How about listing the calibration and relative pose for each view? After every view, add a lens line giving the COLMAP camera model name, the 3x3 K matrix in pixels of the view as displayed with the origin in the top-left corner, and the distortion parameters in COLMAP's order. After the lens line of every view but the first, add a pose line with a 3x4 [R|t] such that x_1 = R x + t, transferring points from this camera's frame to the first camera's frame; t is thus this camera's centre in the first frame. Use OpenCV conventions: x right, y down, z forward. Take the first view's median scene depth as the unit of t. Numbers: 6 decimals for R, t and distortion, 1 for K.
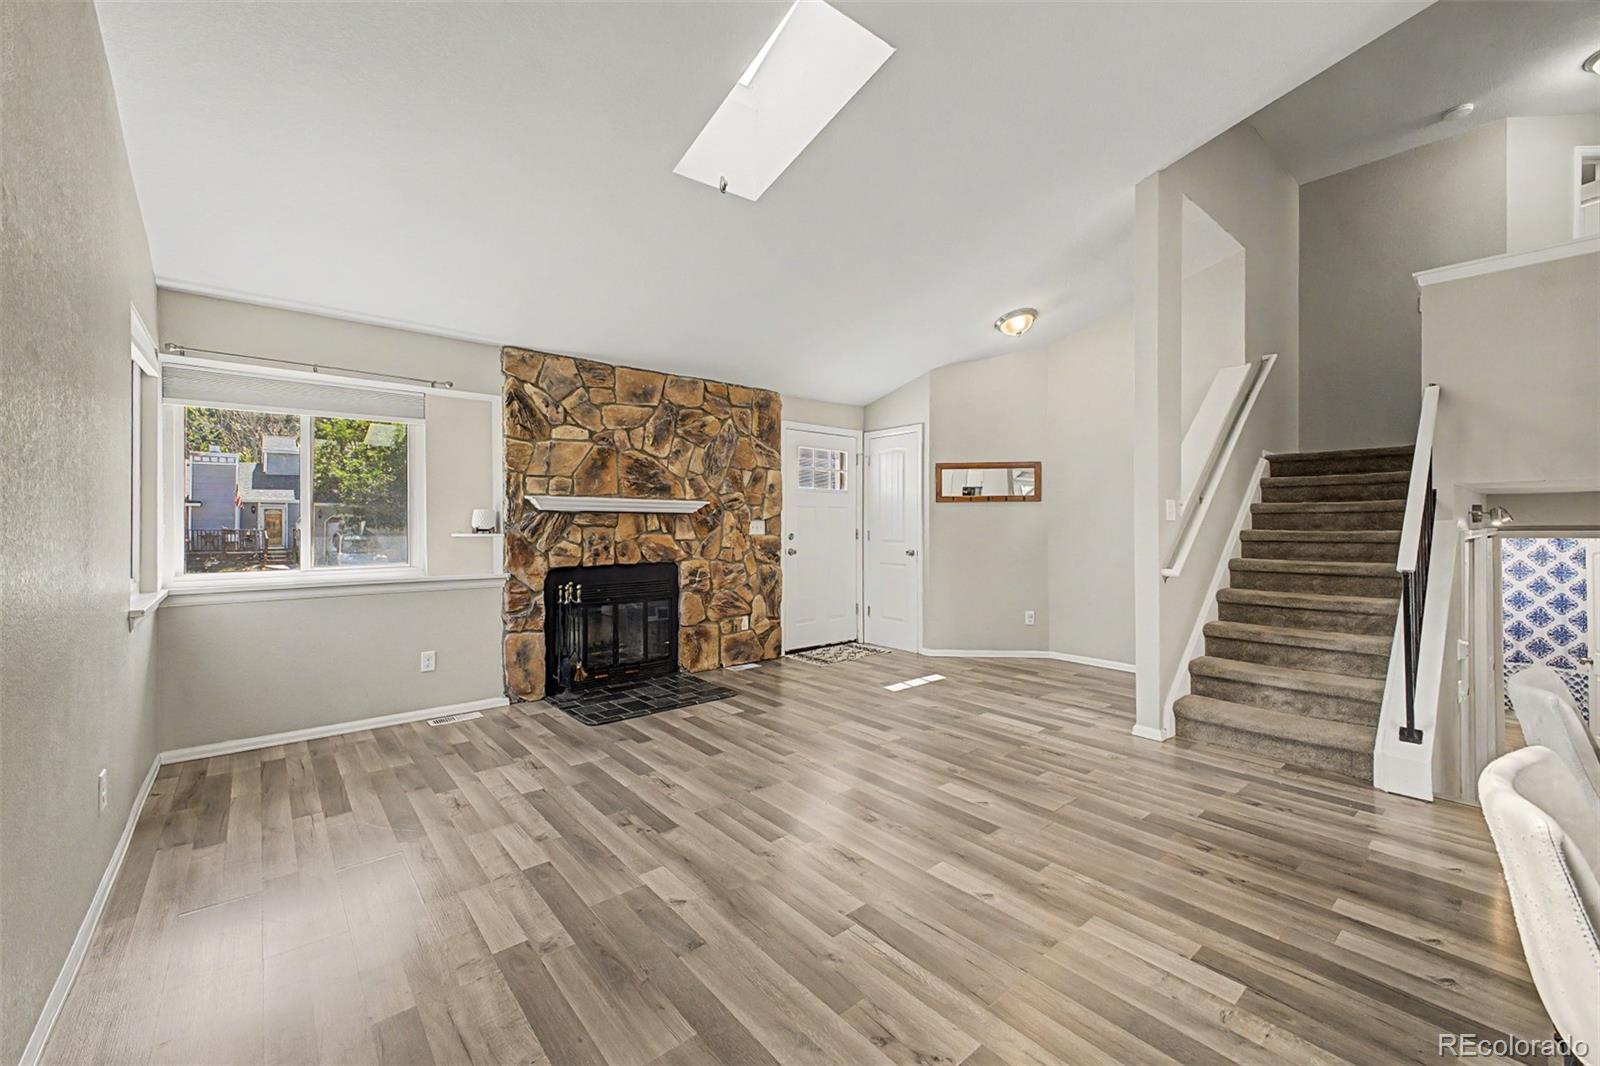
lens RADIAL K [[630.9, 0, 801.8], [0, 630.9, 523.9], [0, 0, 1]] dist [0.021044, -0.006684]
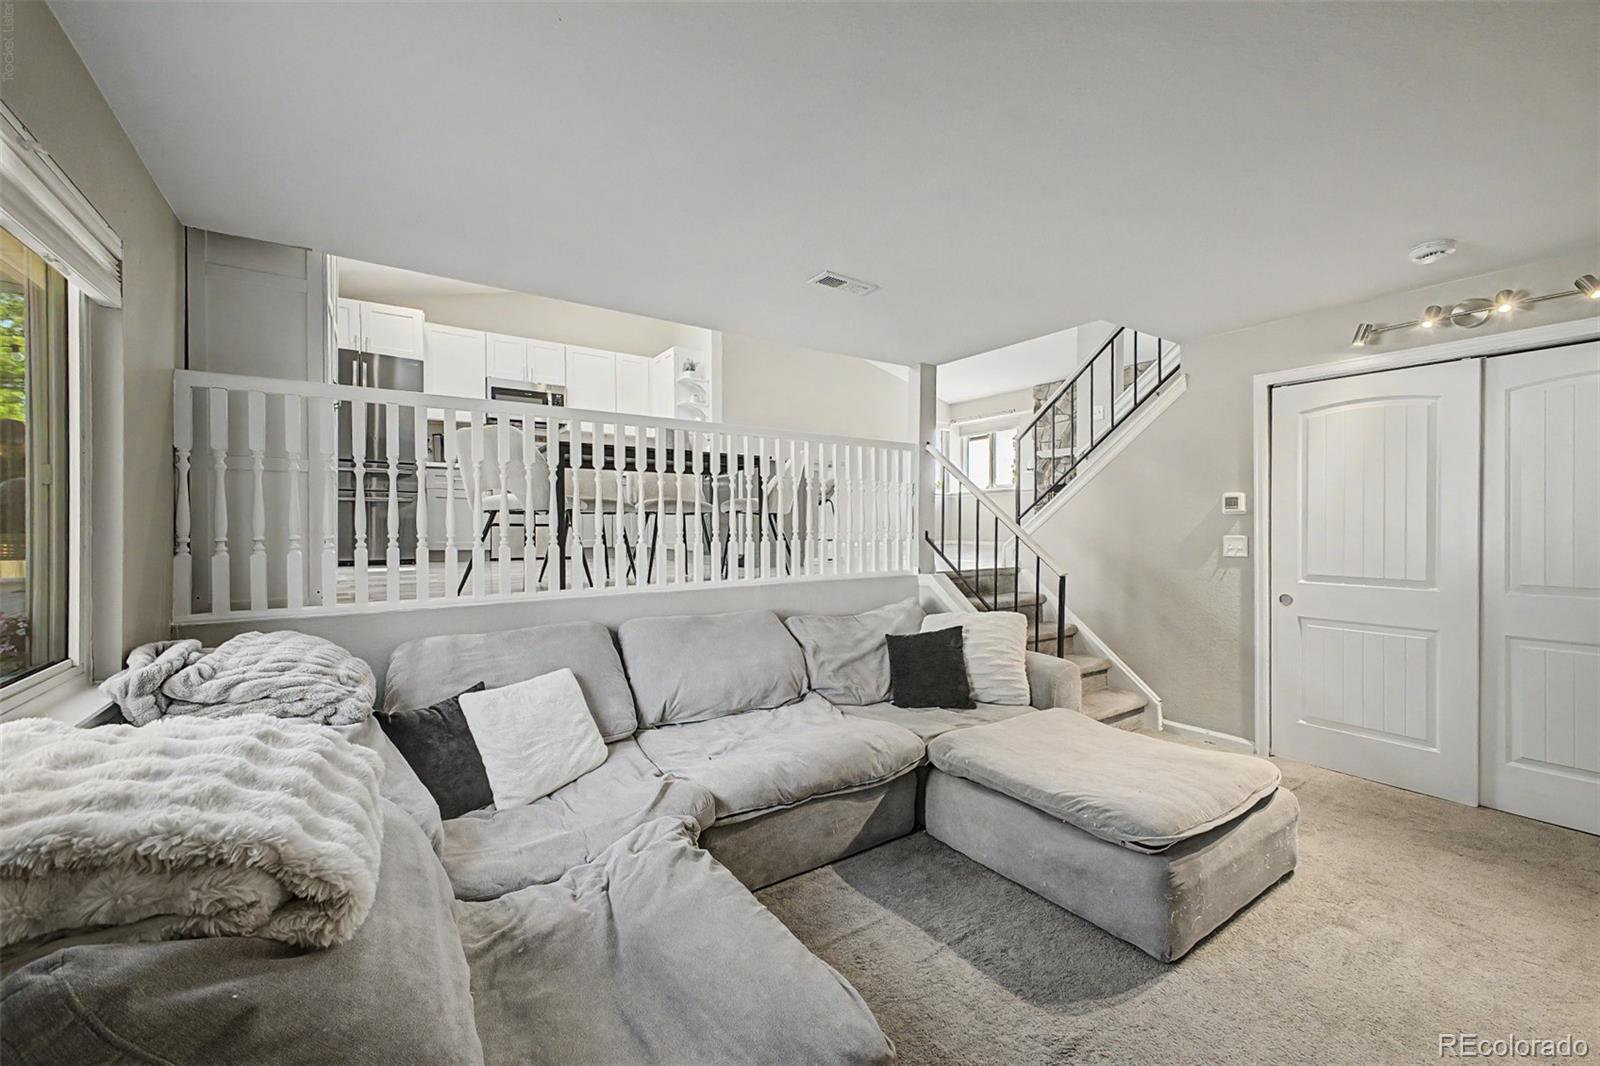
lens RADIAL K [[630.9, 0, 801.8], [0, 630.9, 523.9], [0, 0, 1]] dist [0.021044, -0.006684]
pose [[-0.103365, -0.003968, -0.994636, 1.697475], [0.003699, 0.999984, -0.004373, 0.195484], [0.994637, -0.004131, -0.103349, 0.381400]]
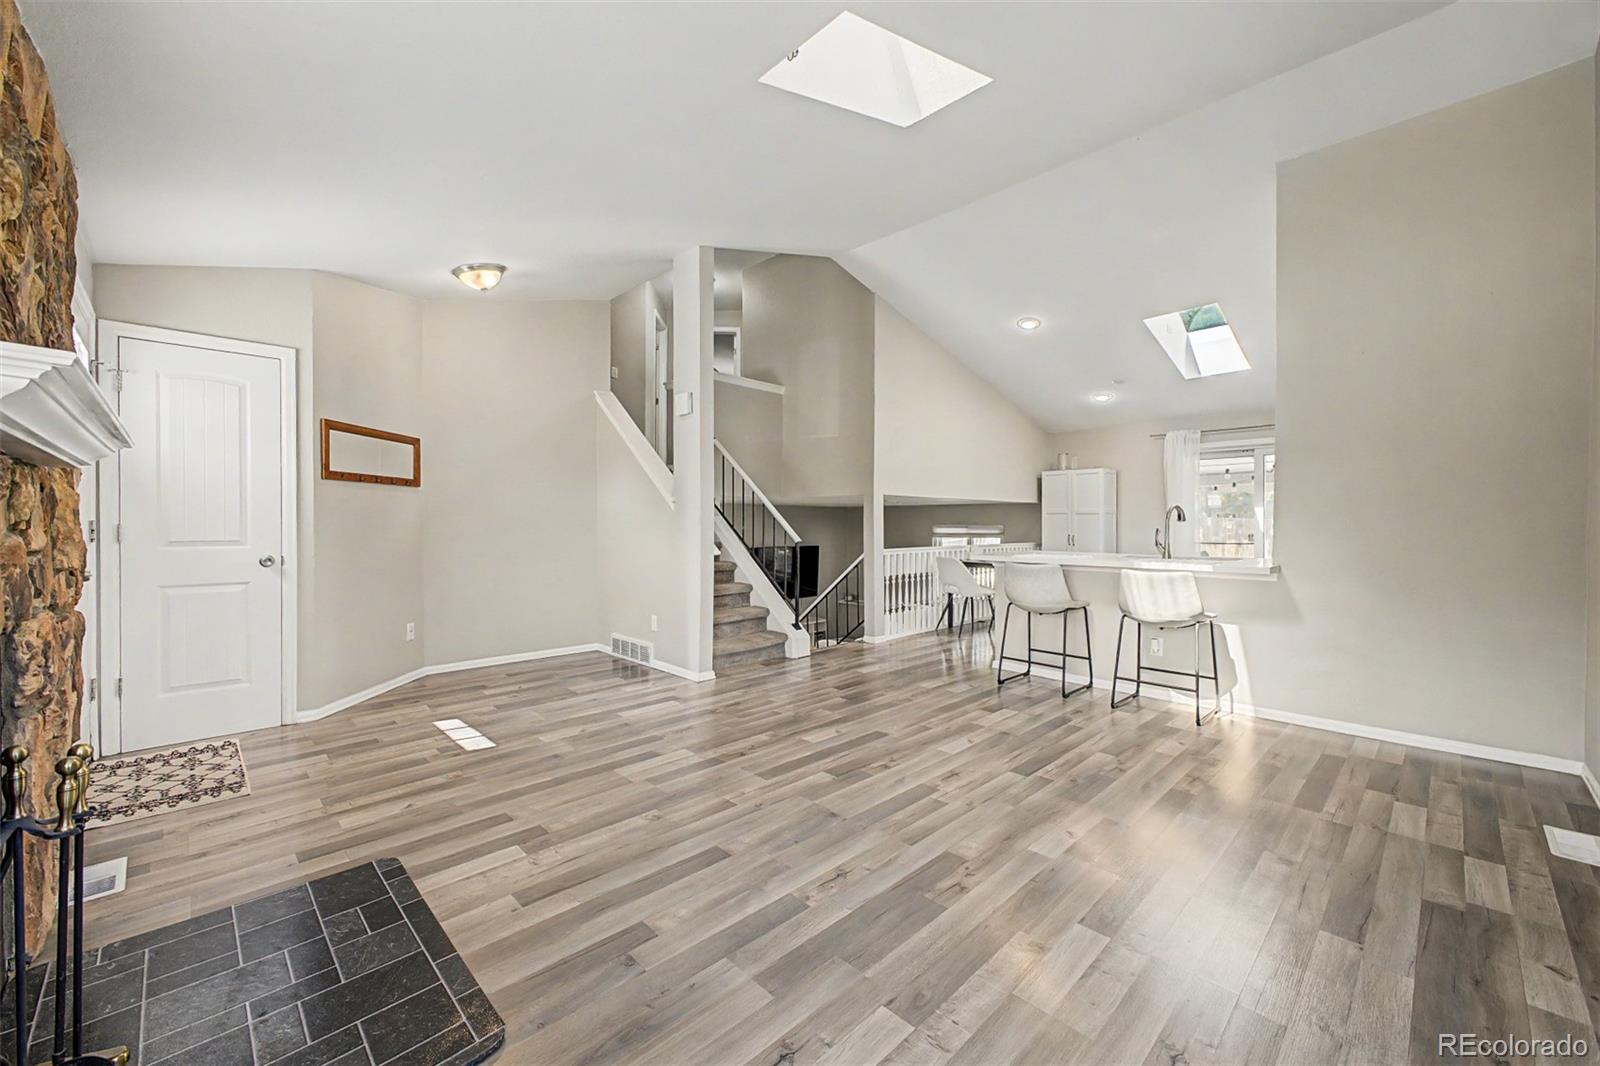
lens RADIAL K [[630.9, 0, 801.8], [0, 630.9, 523.9], [0, 0, 1]] dist [0.021044, -0.006684]
pose [[-0.066832, -0.003403, 0.997758, -0.591538], [-0.001851, 0.999993, 0.003287, 0.011157], [-0.997763, -0.001628, -0.066837, 0.704092]]
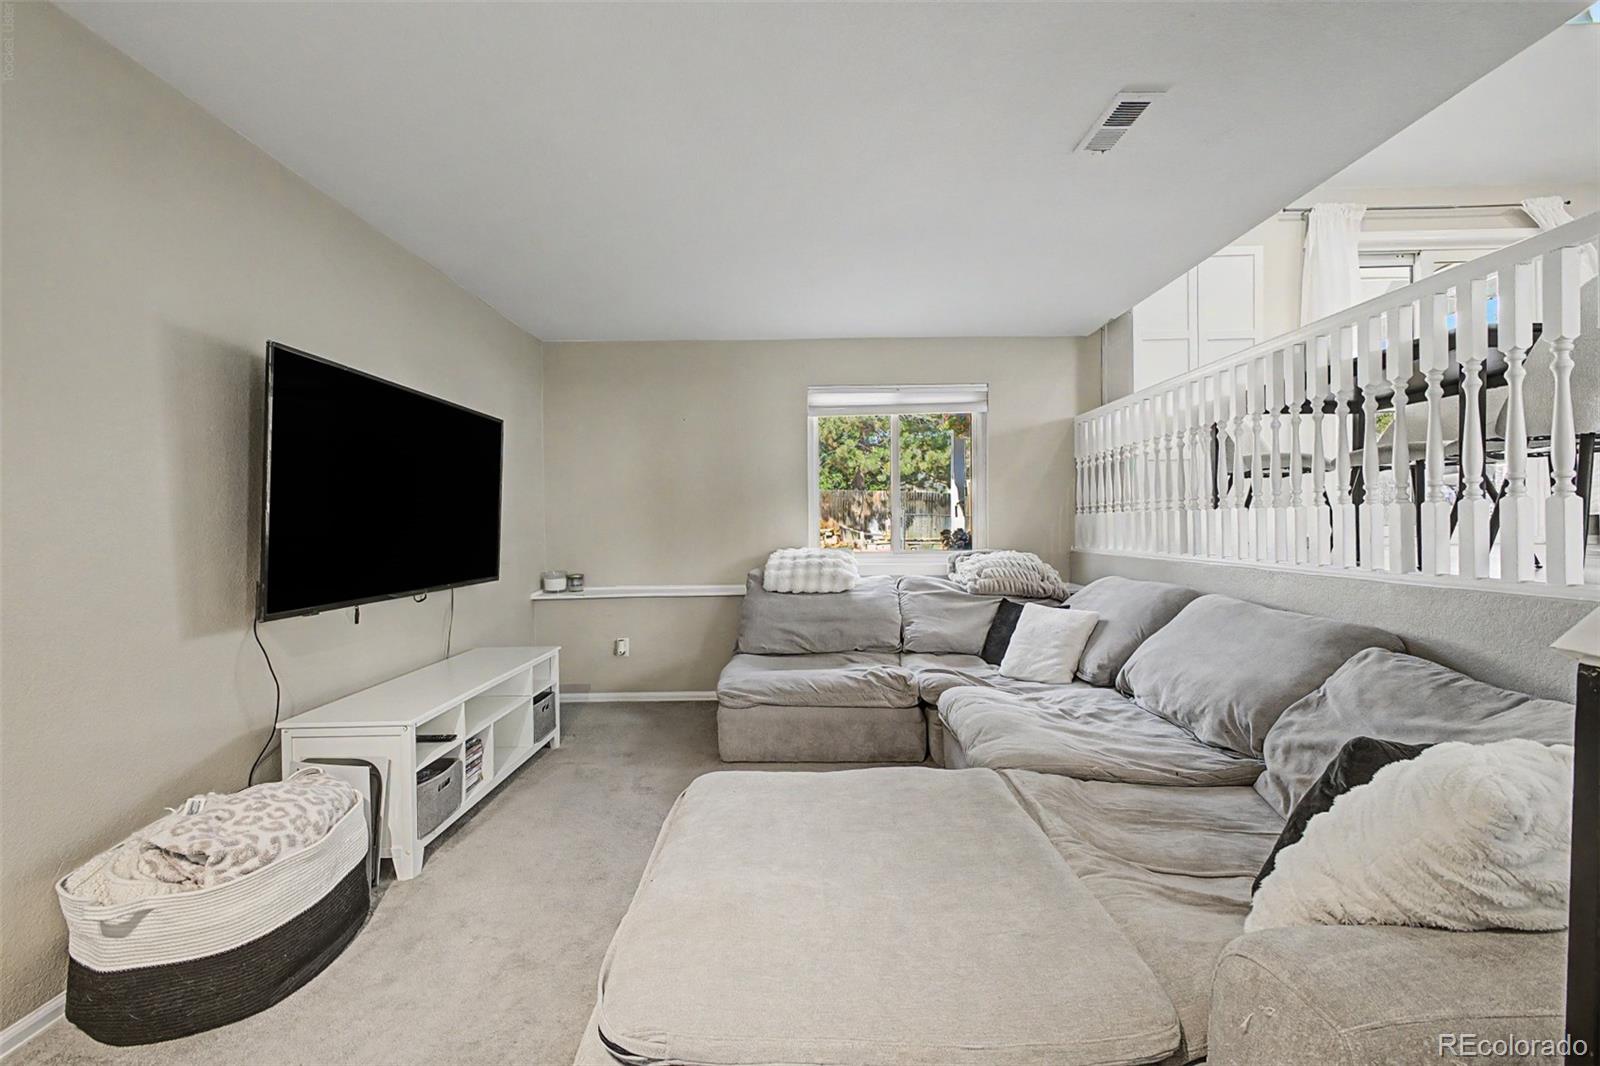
lens RADIAL K [[644.0, 0, 799.9], [0, 644.0, 525.6], [0, 0, 1]] dist [0.037467, -0.018227]
pose [[-0.745686, 0.001952, 0.666294, 0.920657], [0.007008, 0.999963, 0.004914, 0.224988], [-0.666260, 0.008334, -0.745673, 0.840802]]
